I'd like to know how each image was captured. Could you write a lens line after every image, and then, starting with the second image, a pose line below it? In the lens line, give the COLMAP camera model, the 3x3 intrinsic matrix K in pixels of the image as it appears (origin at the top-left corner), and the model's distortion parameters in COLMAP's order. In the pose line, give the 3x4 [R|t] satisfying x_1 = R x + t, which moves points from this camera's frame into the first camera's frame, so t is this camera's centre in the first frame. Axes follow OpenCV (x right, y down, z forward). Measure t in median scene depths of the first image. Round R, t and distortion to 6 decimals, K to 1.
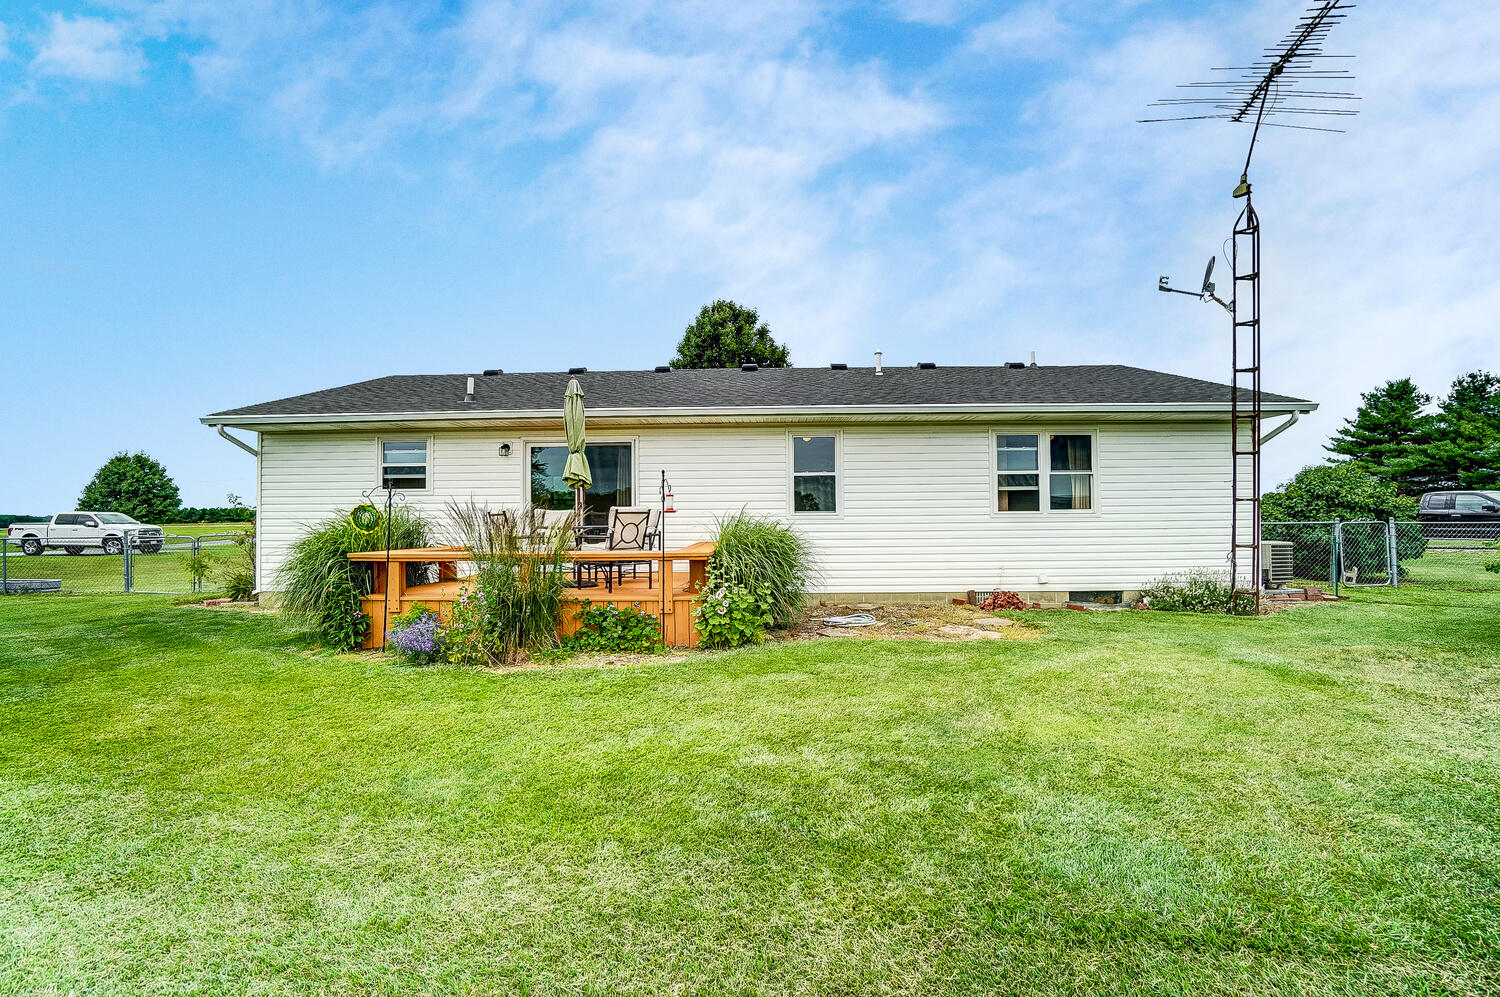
lens RADIAL K [[653.3, 0, 746.2], [0, 653.3, 504.8], [0, 0, 1]] dist [-0.026604, 0.007464]
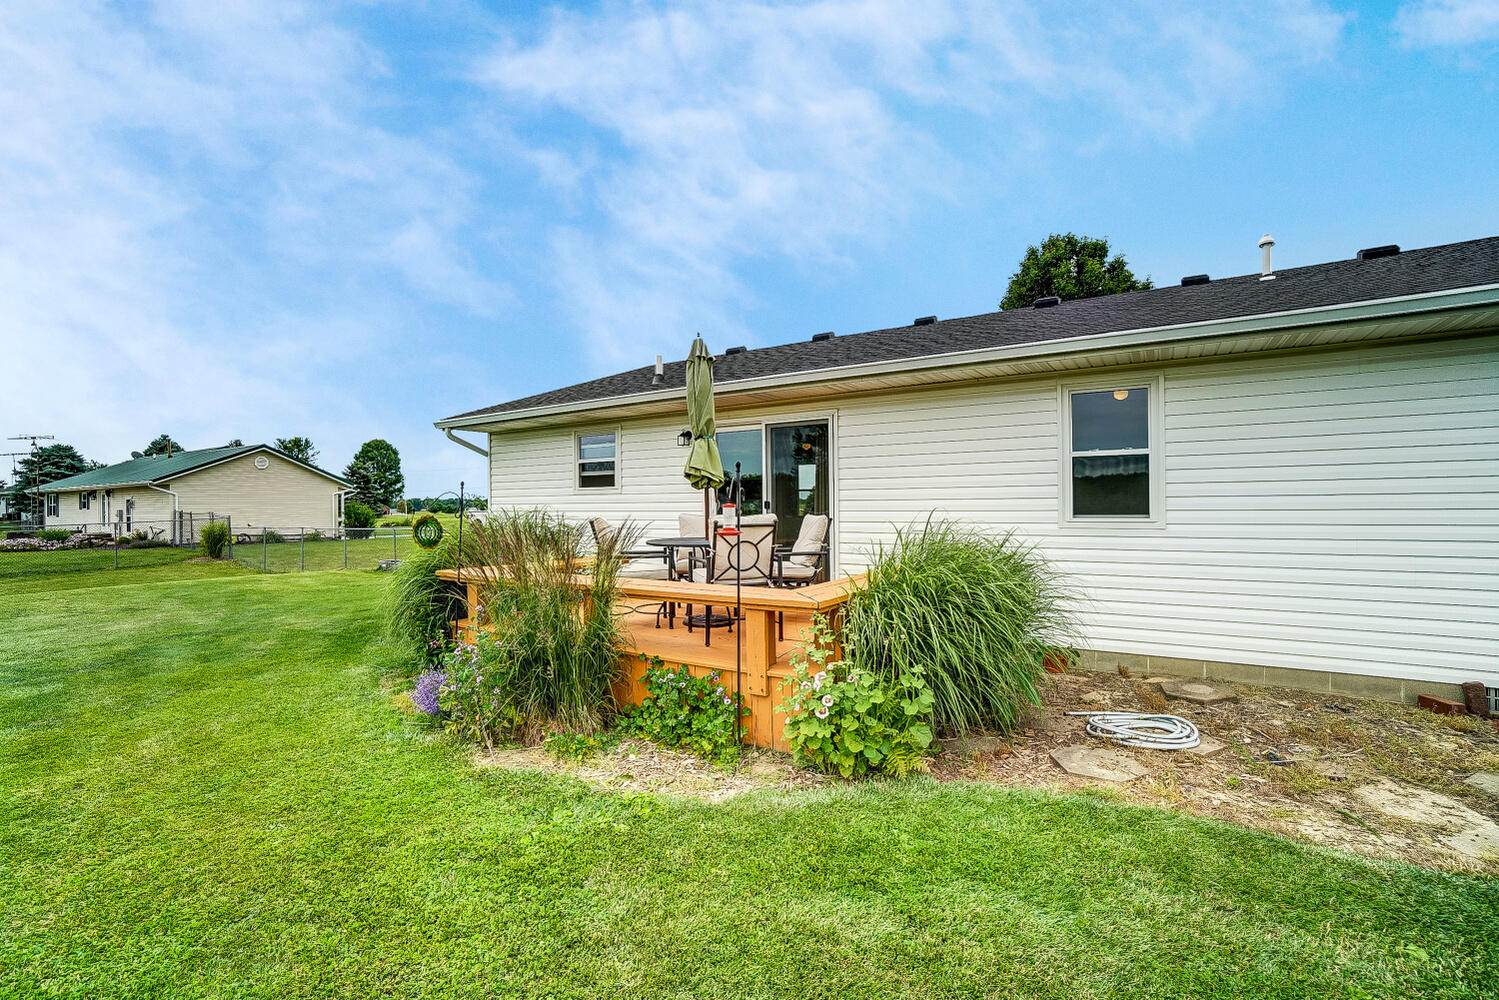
lens RADIAL K [[652.9, 0, 751.8], [0, 652.9, 502.8], [0, 0, 1]] dist [-0.026604, 0.007464]
pose [[0.860152, -0.000557, -0.510037, 0.127799], [0.013598, 0.999669, 0.021842, -0.019181], [0.509856, -0.025723, 0.859875, 0.325478]]
